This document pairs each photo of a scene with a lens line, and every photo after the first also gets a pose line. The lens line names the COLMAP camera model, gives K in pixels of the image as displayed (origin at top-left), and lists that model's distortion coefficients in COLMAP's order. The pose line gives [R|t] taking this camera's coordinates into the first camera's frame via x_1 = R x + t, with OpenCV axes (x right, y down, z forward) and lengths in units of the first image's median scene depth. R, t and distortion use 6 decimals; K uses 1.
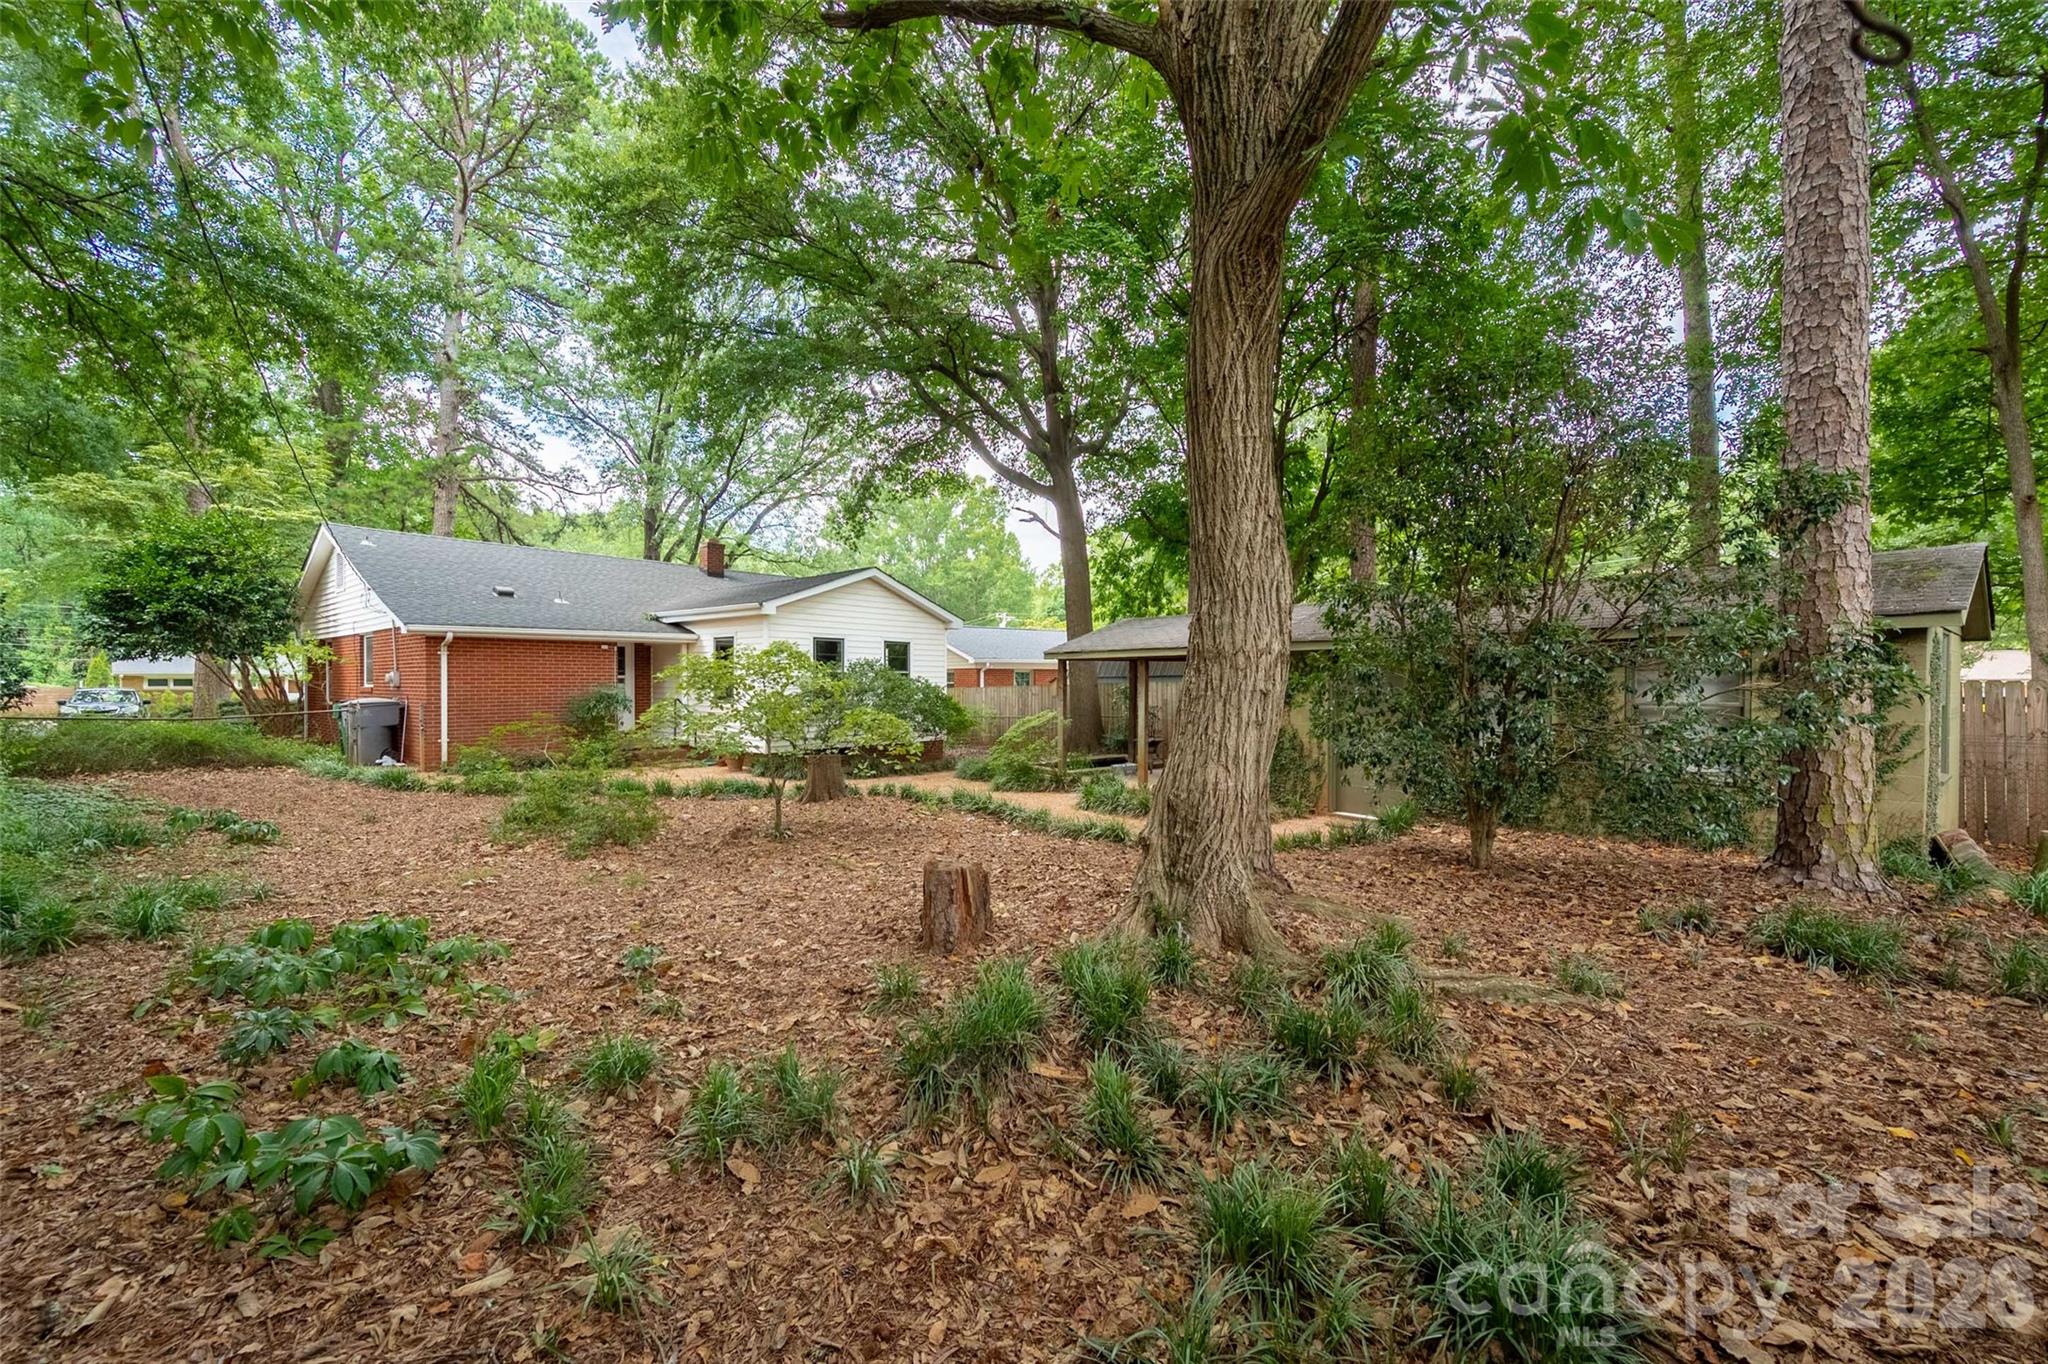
lens RADIAL K [[818.4, 0, 1024.0], [0, 818.4, 682.0], [0, 0, 1]] dist [0.002681, 0.000010]
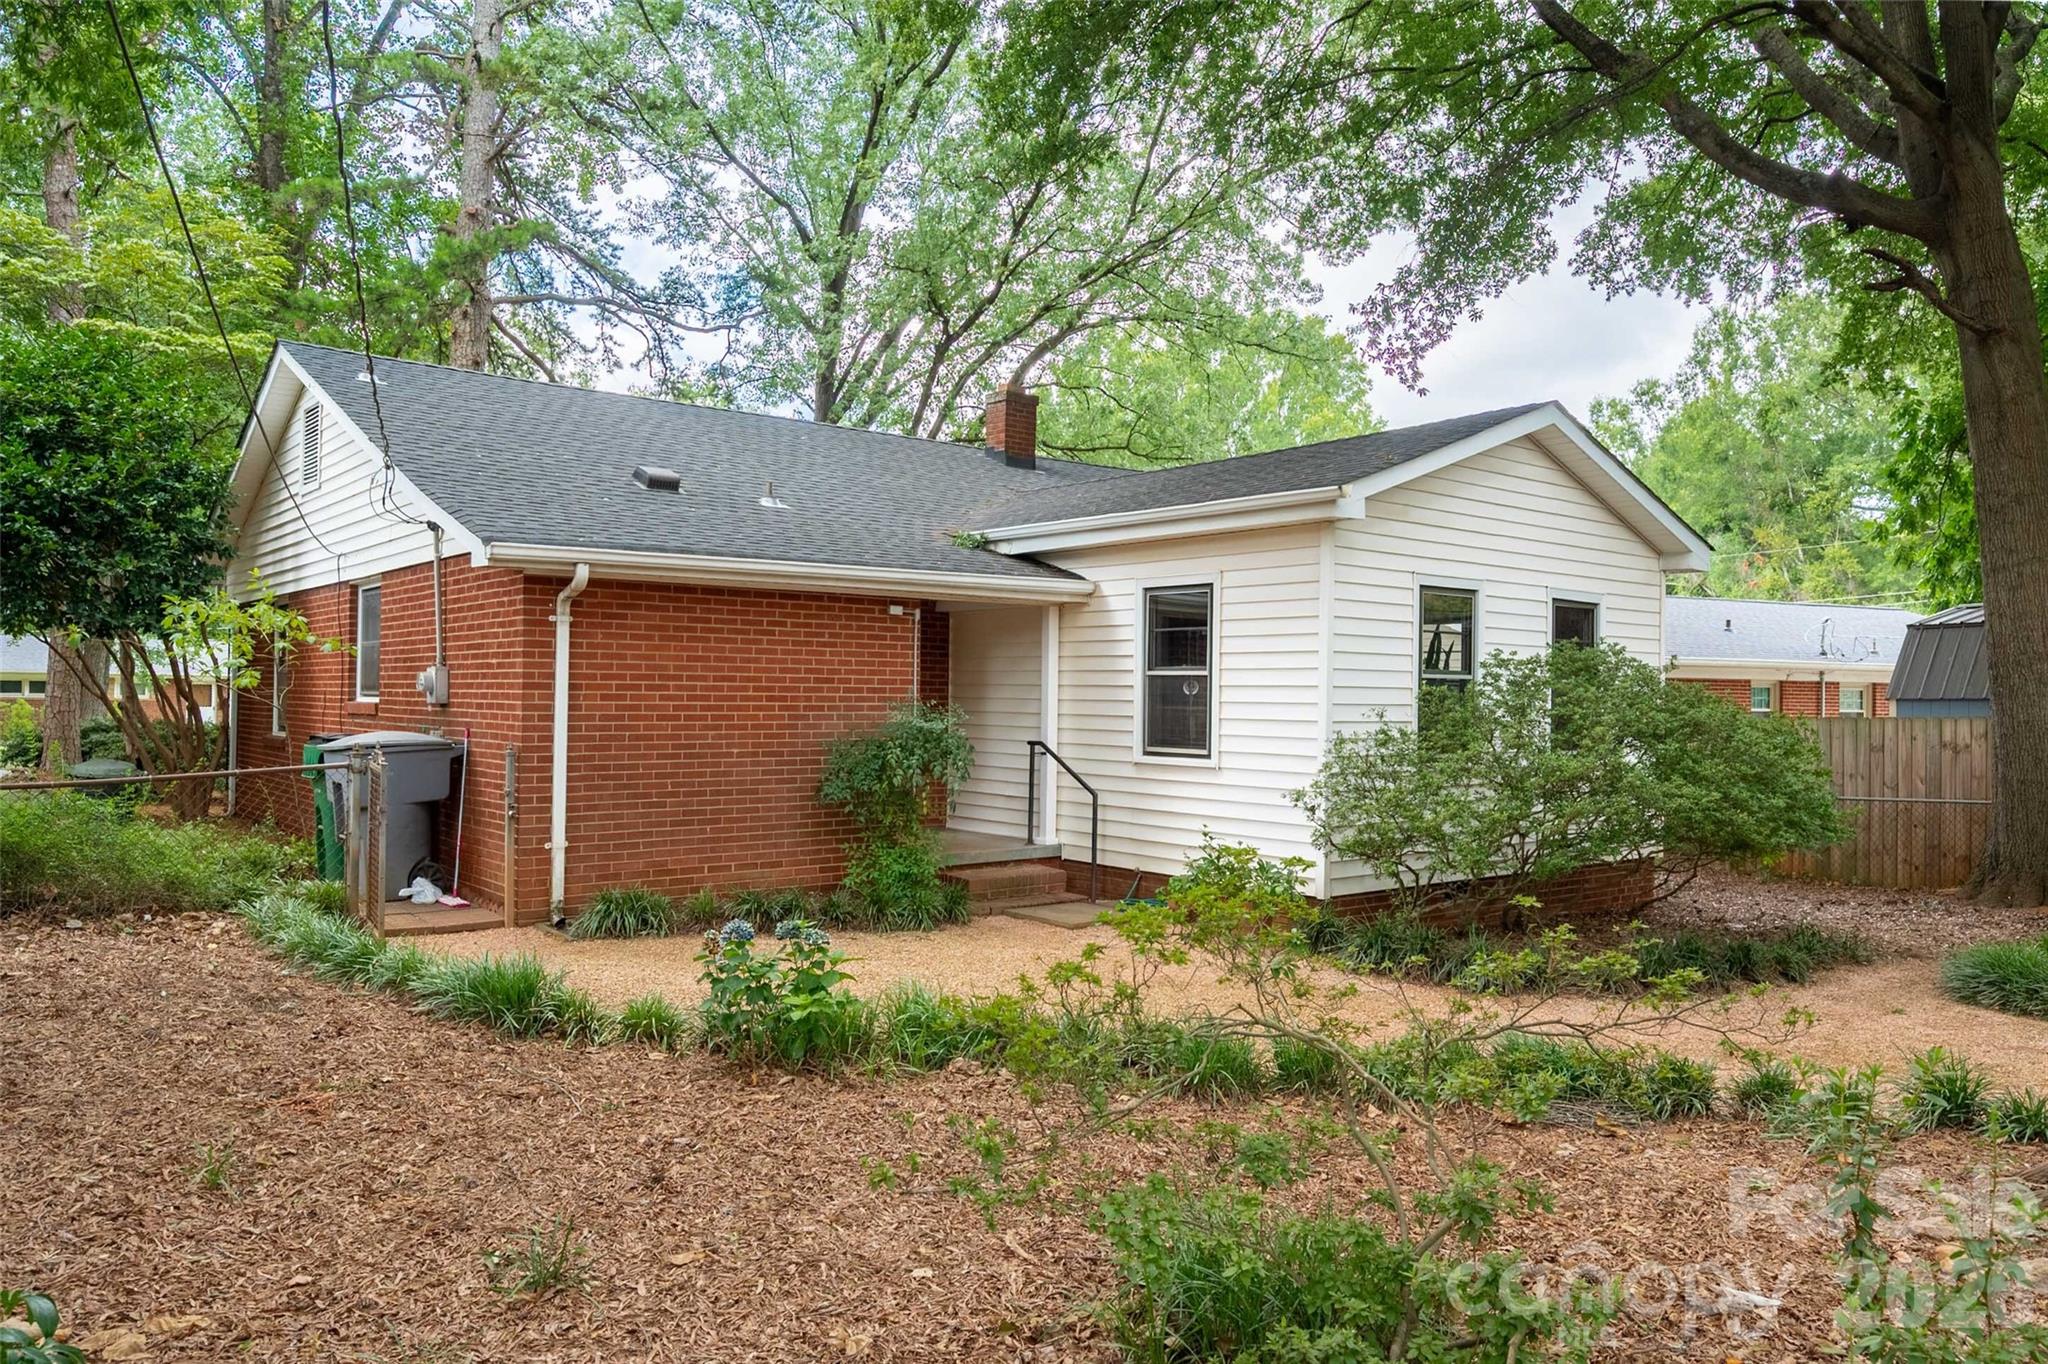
lens RADIAL K [[1393.7, 0, 1024.0], [0, 1393.7, 682.0], [0, 0, 1]] dist [-0.012922, 0.004160]
pose [[0.982298, 0.008871, -0.187116, -0.316060], [-0.011344, 0.999862, -0.012150, -0.000238], [0.186982, 0.014057, 0.982263, 0.336945]]
